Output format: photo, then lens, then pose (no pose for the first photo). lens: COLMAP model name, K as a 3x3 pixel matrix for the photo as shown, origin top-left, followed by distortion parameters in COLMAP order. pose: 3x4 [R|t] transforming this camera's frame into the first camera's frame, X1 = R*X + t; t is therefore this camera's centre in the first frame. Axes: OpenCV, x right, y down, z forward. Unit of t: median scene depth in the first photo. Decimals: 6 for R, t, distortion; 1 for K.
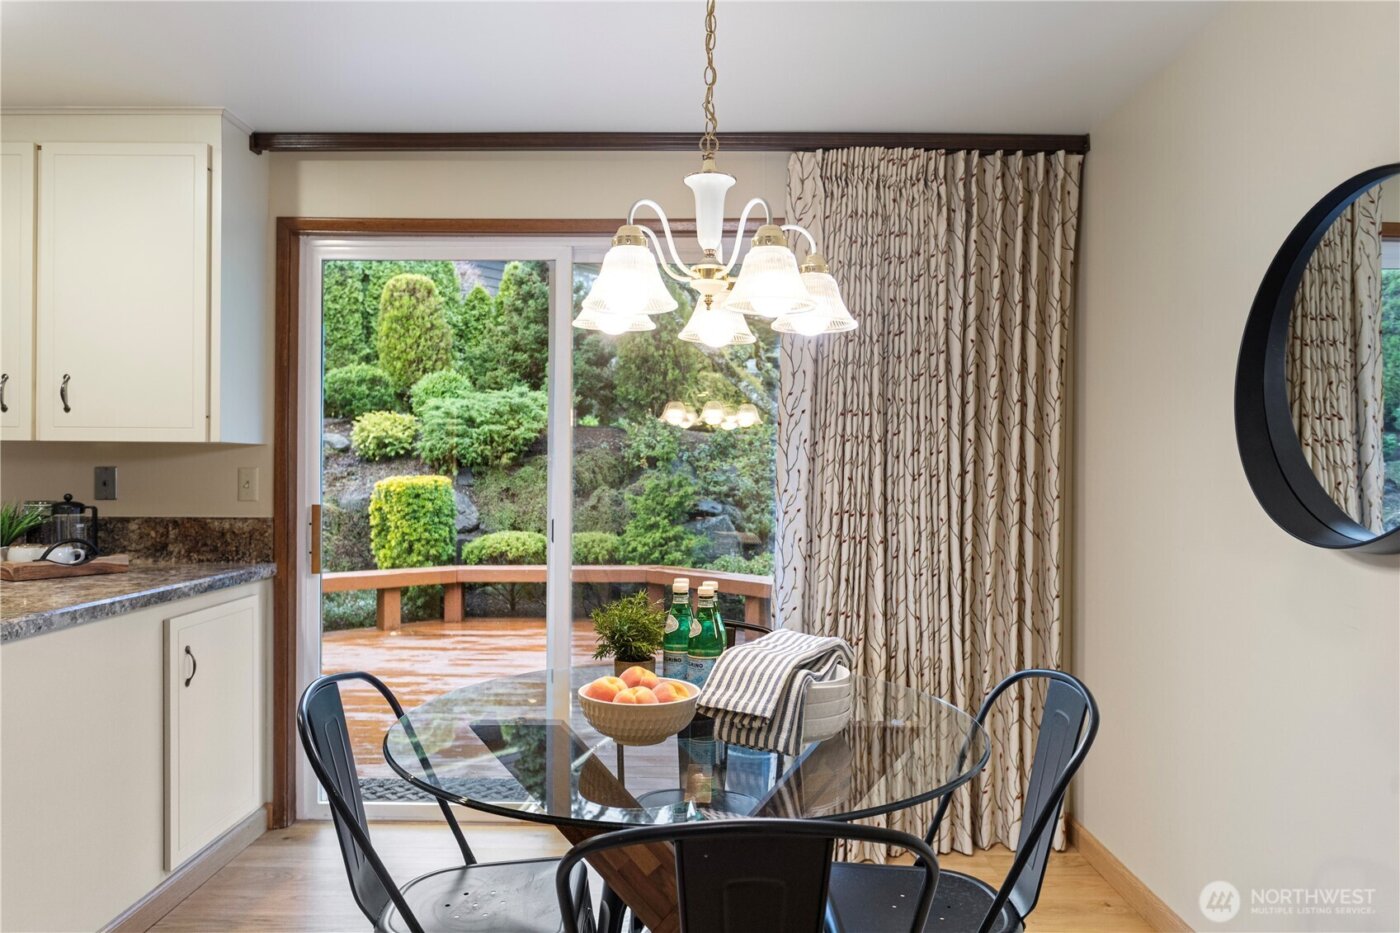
lens RADIAL K [[916.0, 0, 695.9], [0, 916.0, 472.6], [0, 0, 1]] dist [-0.008196, 0.003768]
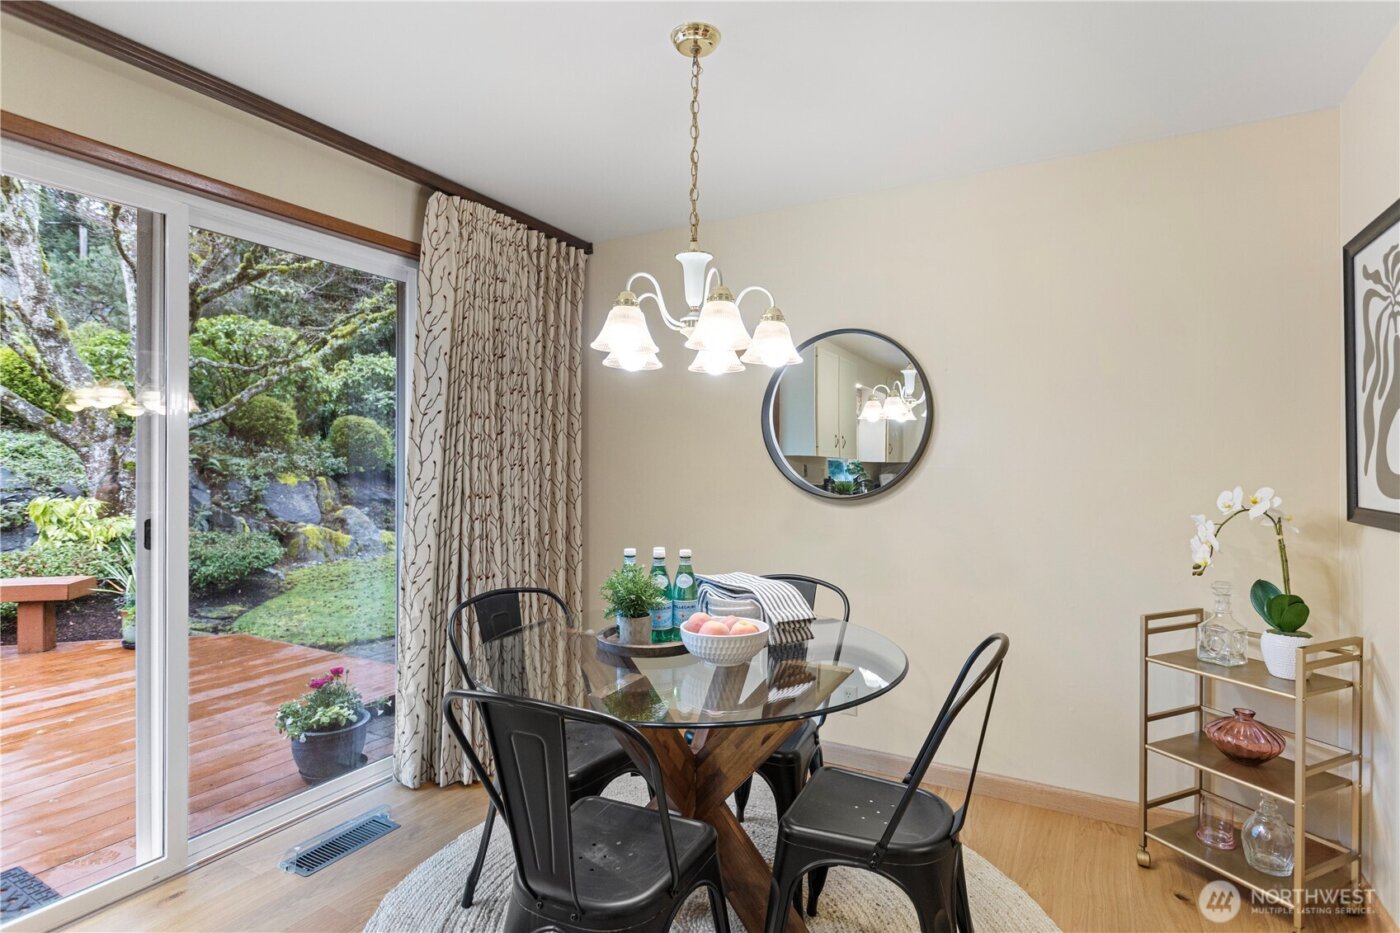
lens RADIAL K [[703.7, 0, 695.6], [0, 703.7, 462.0], [0, 0, 1]] dist [-0.003853, -0.000403]
pose [[0.480475, -0.006464, 0.876985, -0.192567], [0.000431, 0.999974, 0.007134, -0.003066], [-0.877008, -0.003050, 0.480466, 0.100543]]
